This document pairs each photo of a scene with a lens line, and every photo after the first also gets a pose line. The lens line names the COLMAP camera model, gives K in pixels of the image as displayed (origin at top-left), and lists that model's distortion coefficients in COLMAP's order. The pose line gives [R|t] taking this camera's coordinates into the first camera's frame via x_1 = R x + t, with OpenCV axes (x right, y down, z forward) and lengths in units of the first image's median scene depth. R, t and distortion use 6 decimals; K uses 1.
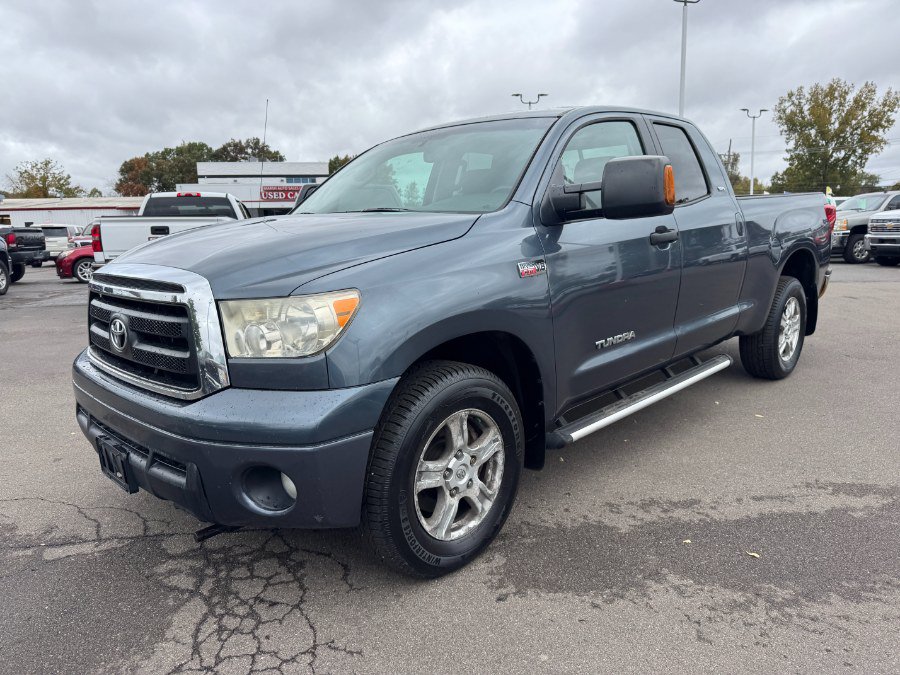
lens RADIAL K [[654.6, 0, 441.3], [0, 654.6, 331.9], [0, 0, 1]] dist [0.003942, -0.011487]
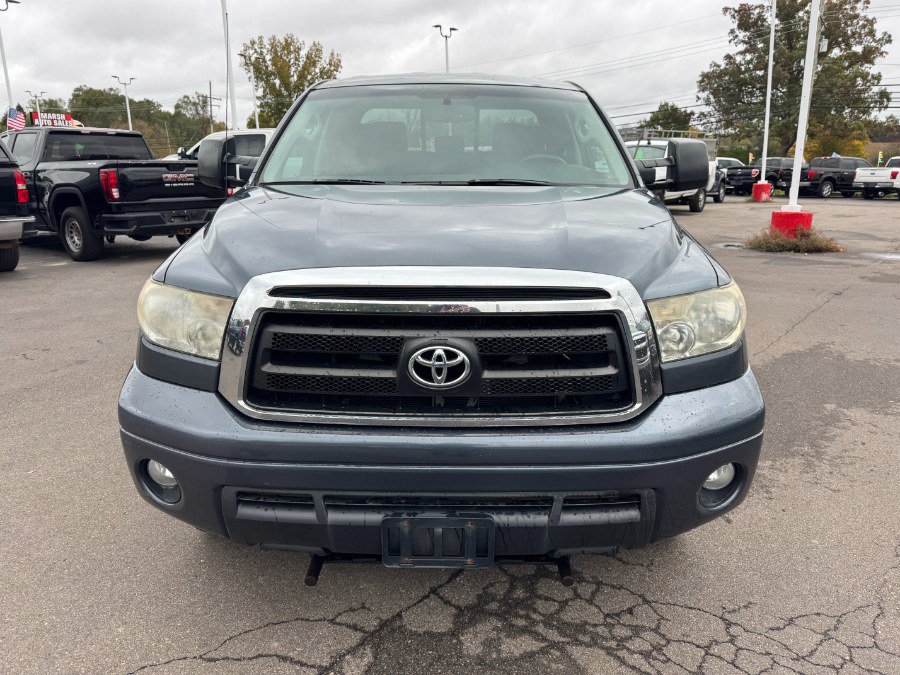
lens RADIAL K [[643.3, 0, 468.5], [0, 643.3, 343.8], [0, 0, 1]] dist [-0.000842, -0.003358]
pose [[0.697225, -0.166392, 0.697274, -0.813118], [0.091391, 0.985384, 0.143759, -0.101716], [-0.711003, -0.036508, 0.702241, 0.419827]]
